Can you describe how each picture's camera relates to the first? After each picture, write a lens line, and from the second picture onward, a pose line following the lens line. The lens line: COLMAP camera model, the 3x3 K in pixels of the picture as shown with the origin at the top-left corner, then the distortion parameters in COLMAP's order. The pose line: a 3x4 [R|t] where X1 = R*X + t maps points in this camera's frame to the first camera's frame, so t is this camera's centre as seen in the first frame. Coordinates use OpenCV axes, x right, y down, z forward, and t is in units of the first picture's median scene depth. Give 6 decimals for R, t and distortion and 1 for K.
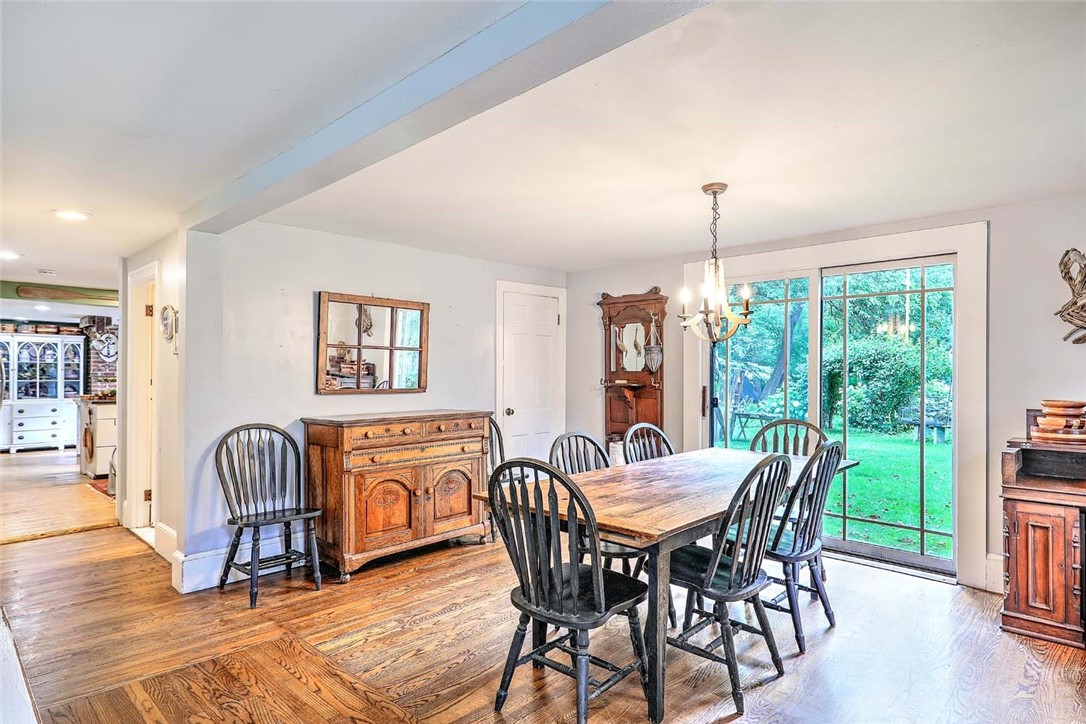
lens RADIAL K [[597.2, 0, 548.0], [0, 597.2, 369.4], [0, 0, 1]] dist [0.012647, -0.000741]
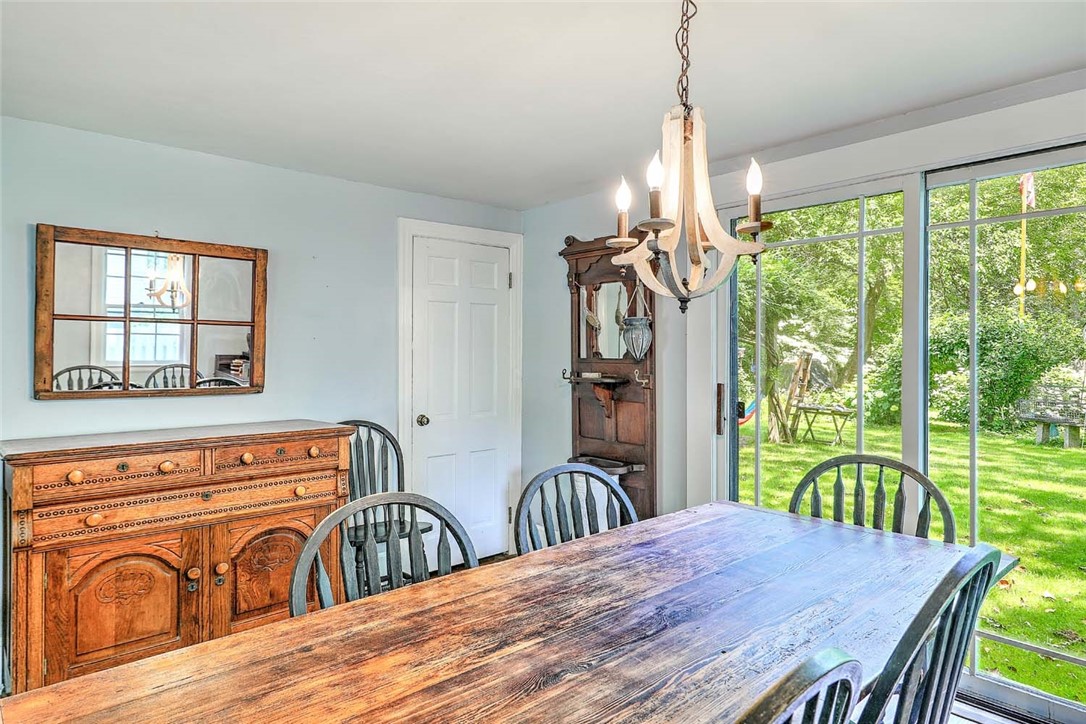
lens RADIAL K [[653.8, 0, 545.4], [0, 653.8, 350.2], [0, 0, 1]] dist [0.012874, 0.002245]
pose [[0.996931, -0.000705, -0.078286, 0.146737], [0.000615, 0.999999, -0.001178, -0.005551], [0.078287, 0.001126, 0.996930, 0.352186]]
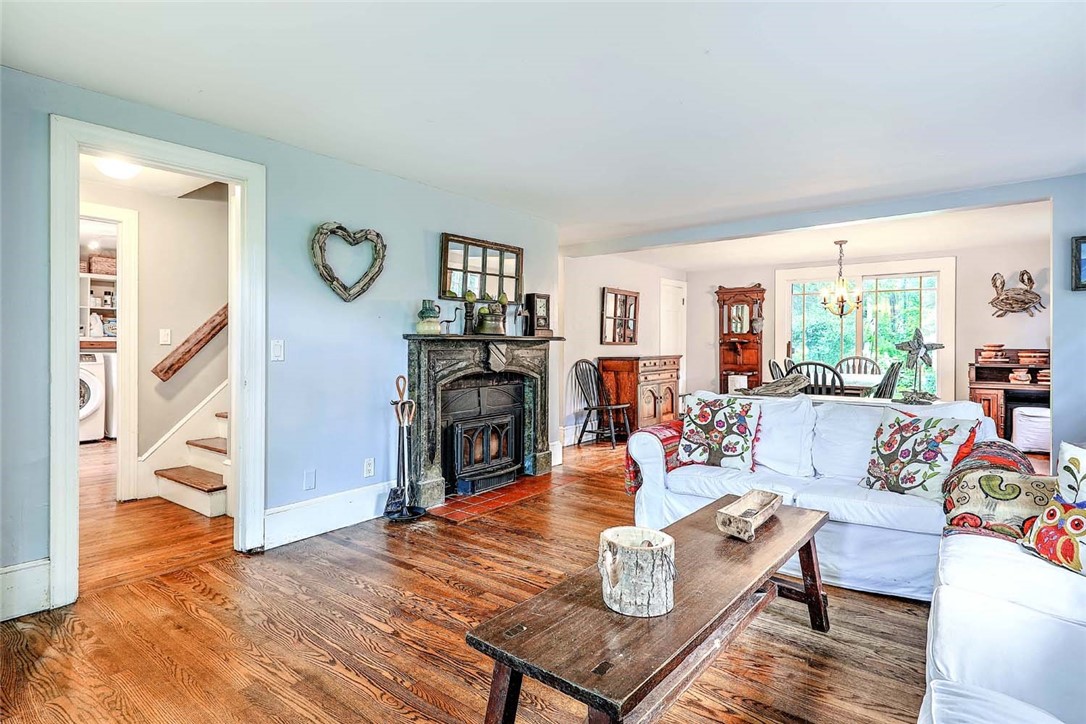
lens RADIAL K [[556.3, 0, 535.2], [0, 556.3, 342.8], [0, 0, 1]] dist [0.008909, -0.001051]
pose [[0.996097, -0.000219, 0.088270, -0.654433], [-0.000111, 0.999993, 0.003728, 0.028068], [-0.088270, -0.003723, 0.996090, -0.580486]]
